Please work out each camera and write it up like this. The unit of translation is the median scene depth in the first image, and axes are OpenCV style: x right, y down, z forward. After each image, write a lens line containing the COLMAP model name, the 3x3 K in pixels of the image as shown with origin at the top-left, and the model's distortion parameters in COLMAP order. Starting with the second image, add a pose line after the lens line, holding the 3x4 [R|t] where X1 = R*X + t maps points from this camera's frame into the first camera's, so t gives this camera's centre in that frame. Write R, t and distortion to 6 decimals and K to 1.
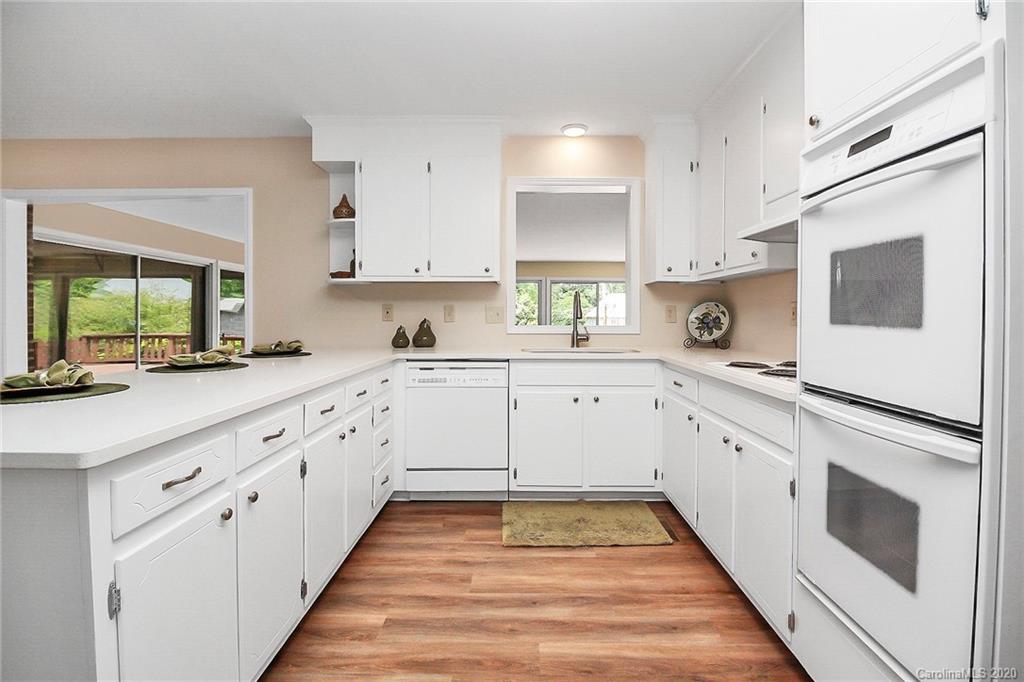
lens RADIAL K [[484.1, 0, 508.2], [0, 484.1, 329.1], [0, 0, 1]] dist [-0.000234, -0.007621]
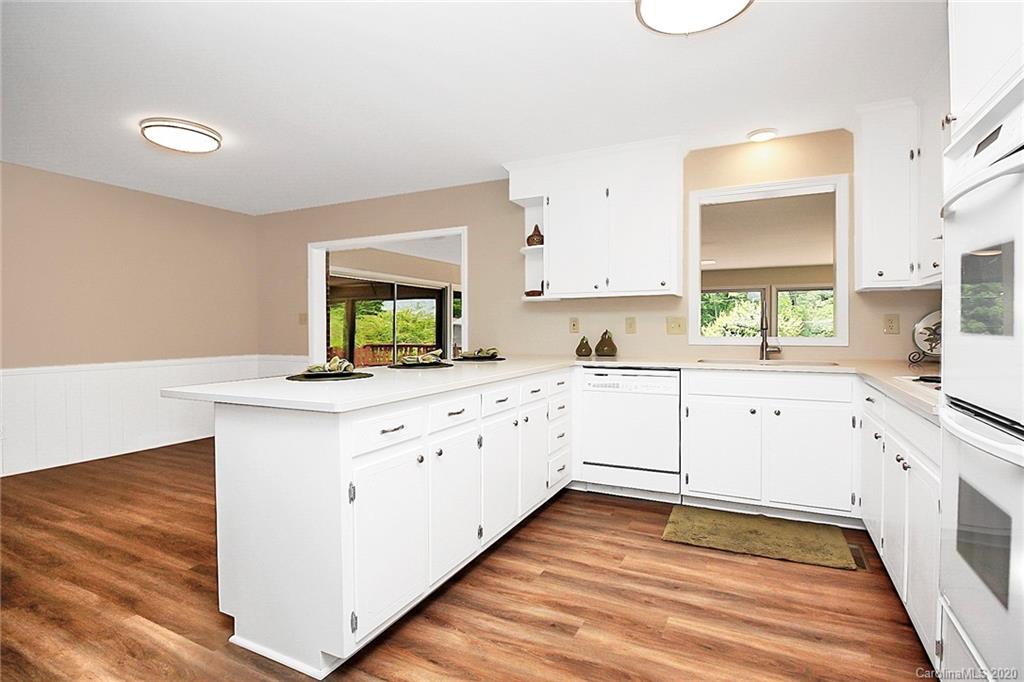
lens RADIAL K [[499.3, 0, 544.5], [0, 499.3, 343.4], [0, 0, 1]] dist [-0.000323, -0.001099]
pose [[0.925573, 0.005066, -0.378534, 0.150397], [-0.004309, 0.999987, 0.002849, 0.006553], [0.378544, -0.001006, 0.925583, -0.121491]]
